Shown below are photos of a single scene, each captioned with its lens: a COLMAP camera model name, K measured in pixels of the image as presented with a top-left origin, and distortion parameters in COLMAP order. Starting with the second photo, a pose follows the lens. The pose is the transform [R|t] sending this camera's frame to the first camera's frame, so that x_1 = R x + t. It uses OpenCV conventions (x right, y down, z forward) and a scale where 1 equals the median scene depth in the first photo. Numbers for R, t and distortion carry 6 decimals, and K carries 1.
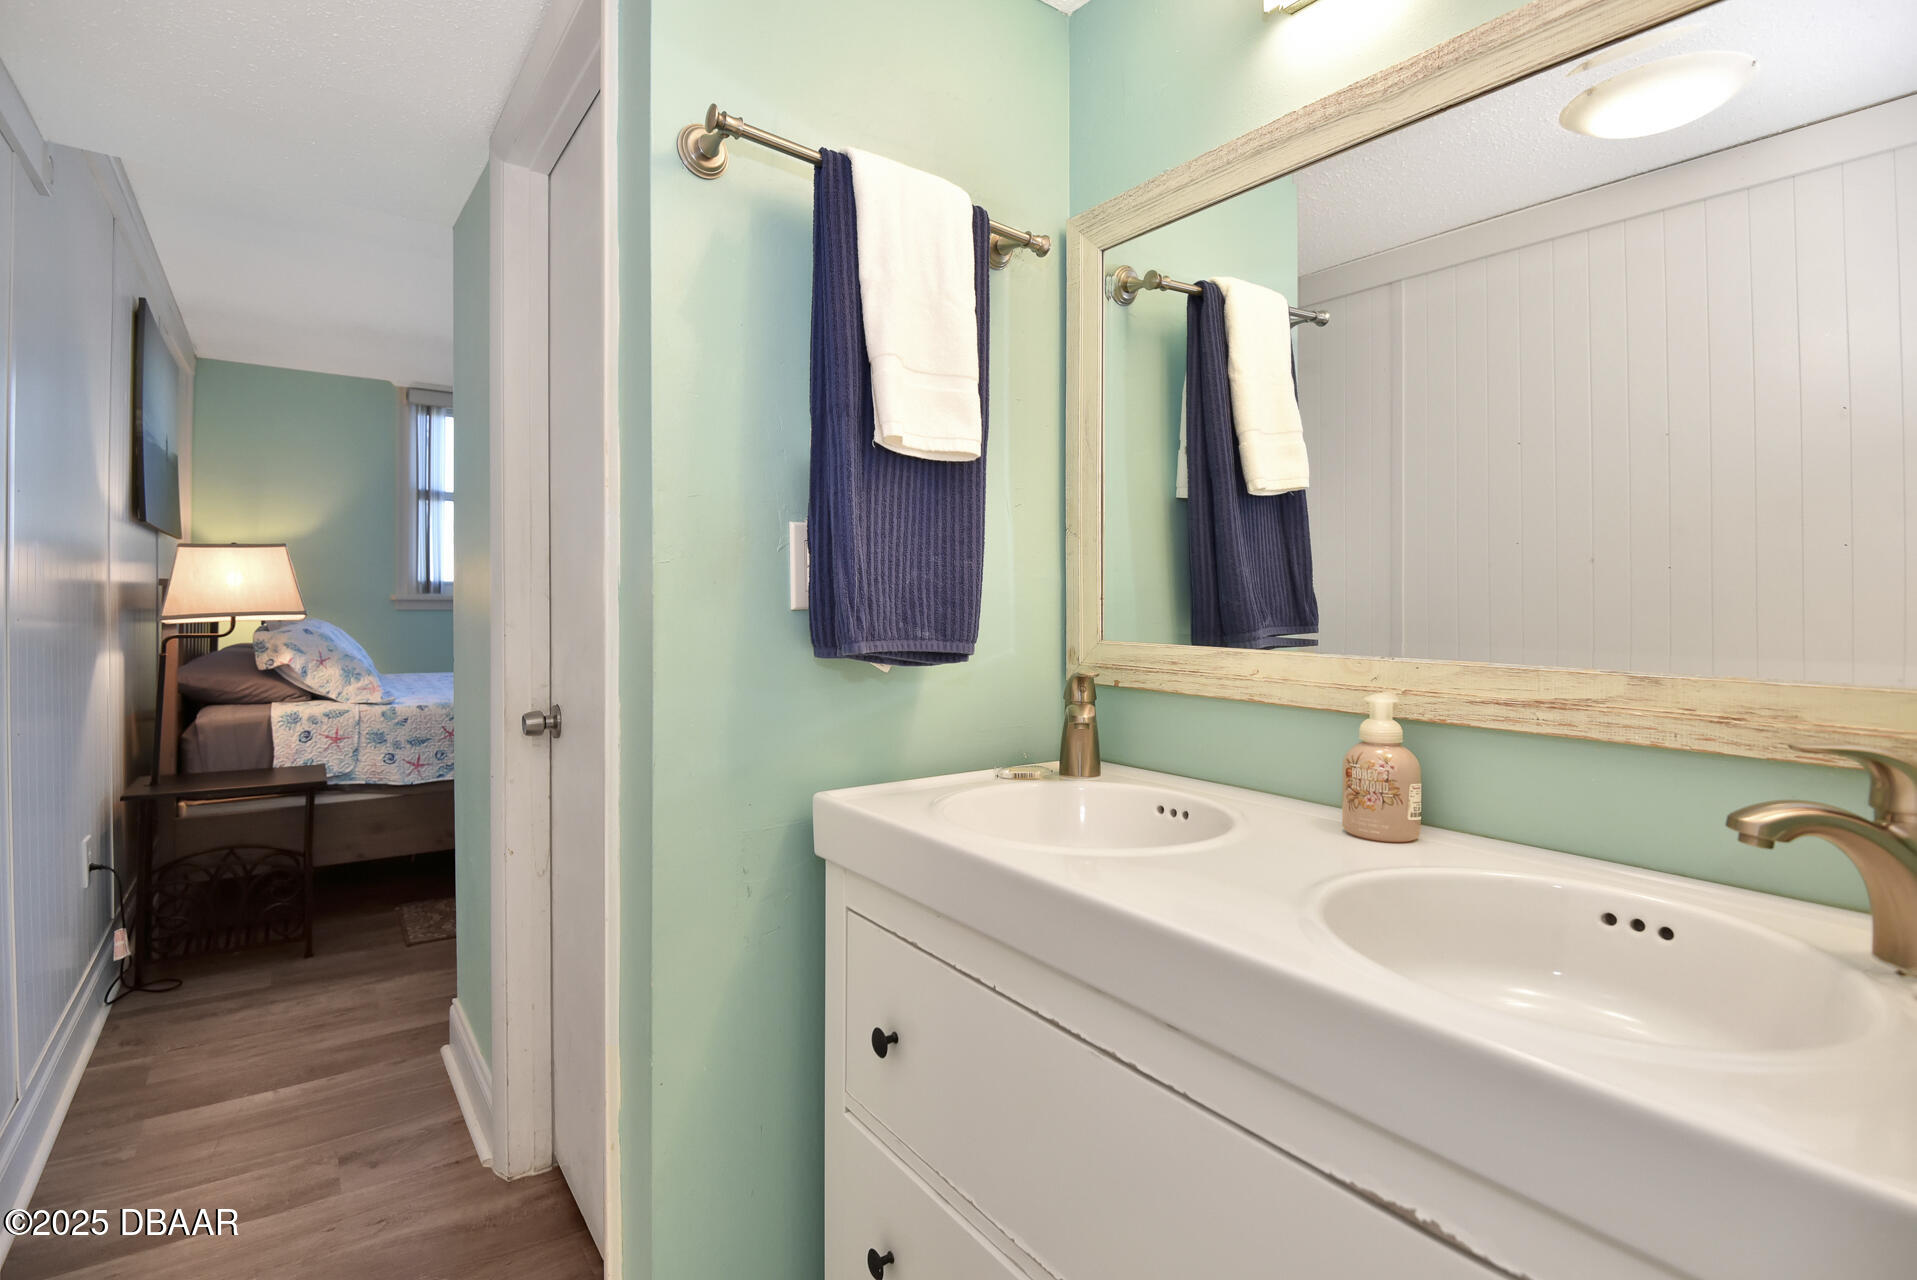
lens RADIAL K [[896.1, 0, 954.0], [0, 896.1, 594.9], [0, 0, 1]] dist [0.019962, -0.027641]
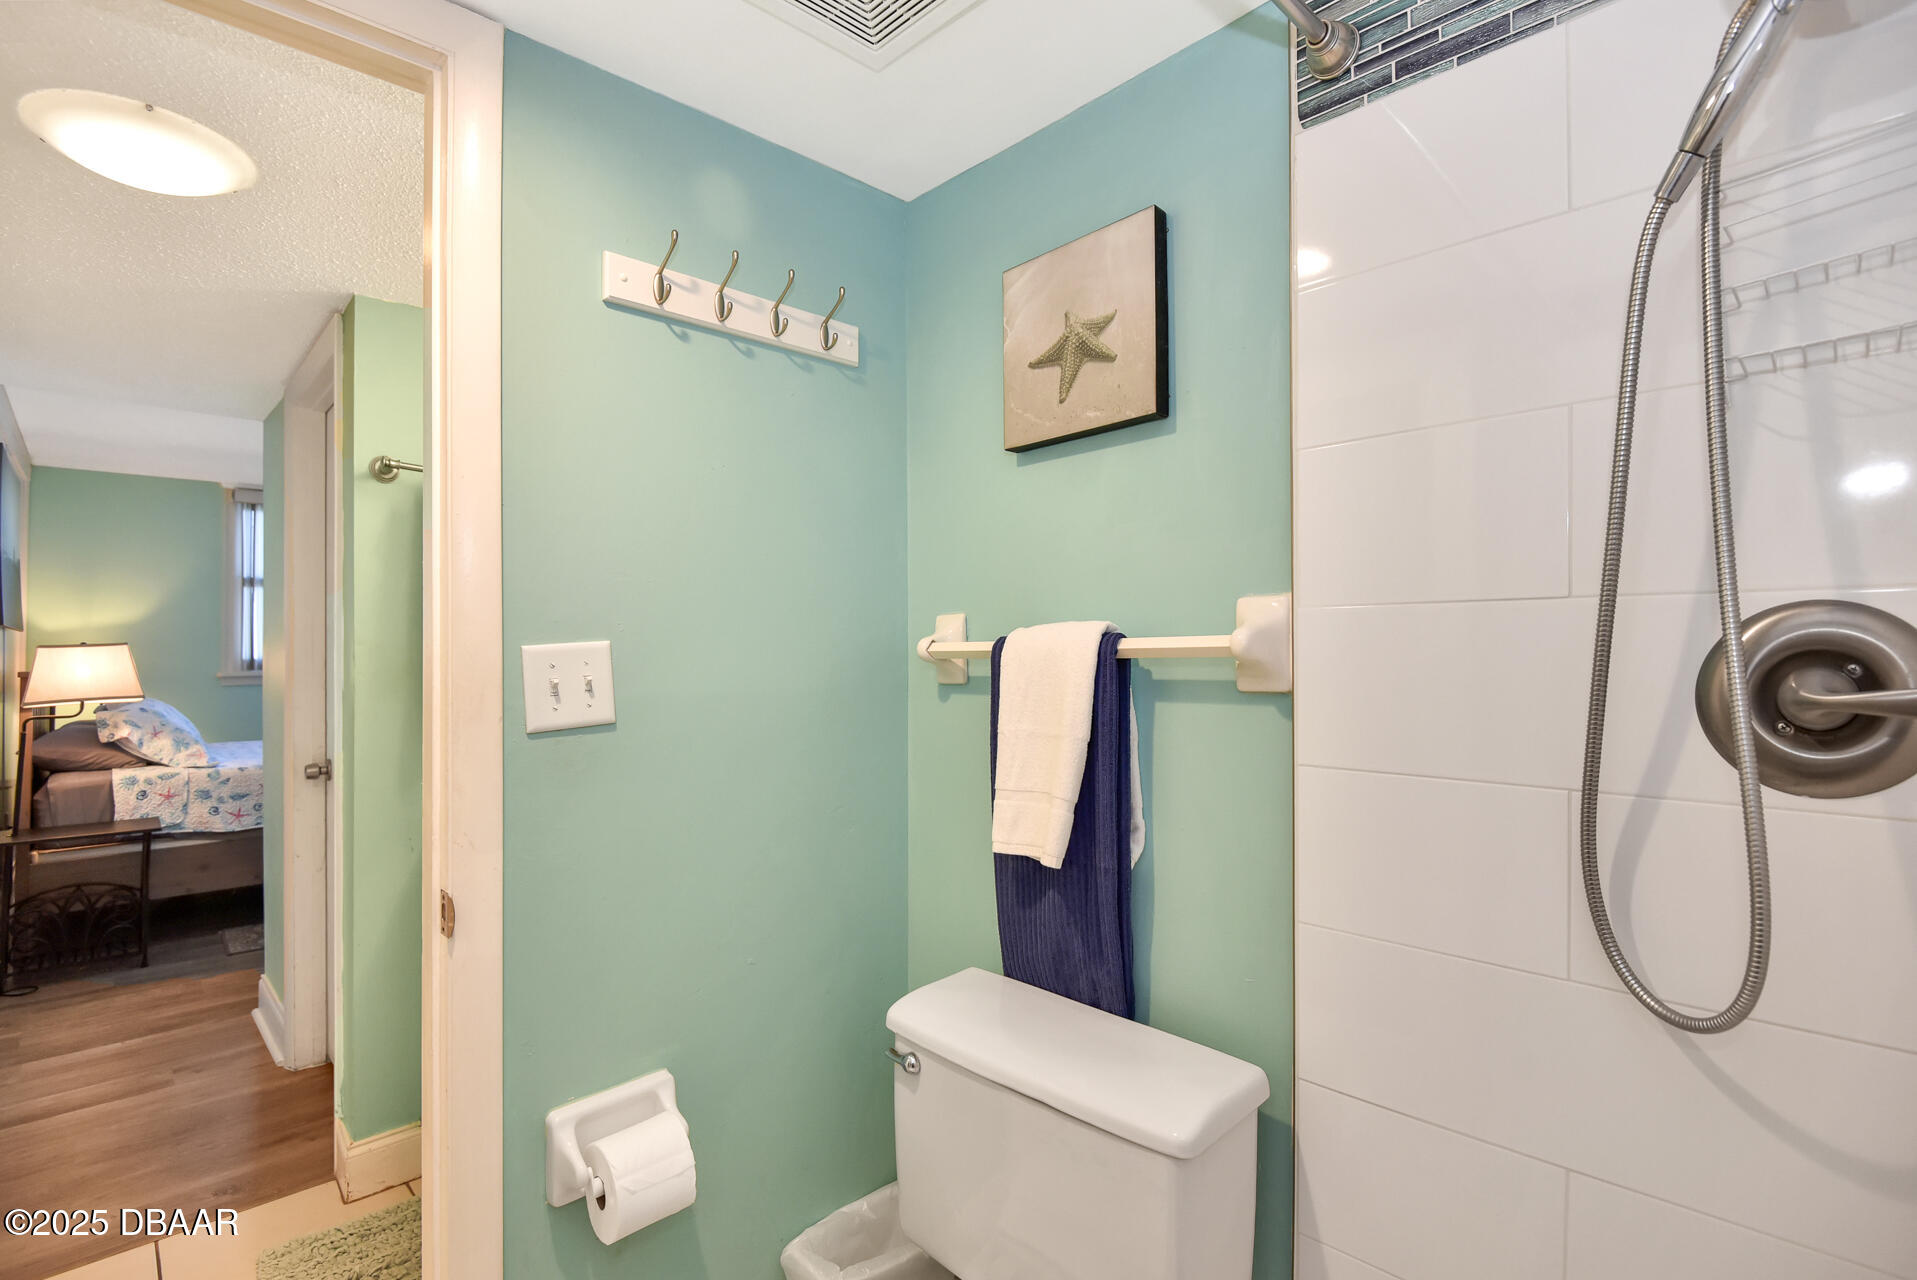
lens RADIAL K [[944.0, 0, 952.0], [0, 944.0, 607.3], [0, 0, 1]] dist [-0.004573, -0.001401]
pose [[0.994580, -0.017364, 0.102512, 0.275838], [0.020941, 0.999205, -0.033915, -0.036129], [-0.101842, 0.035878, 0.994153, -0.434274]]
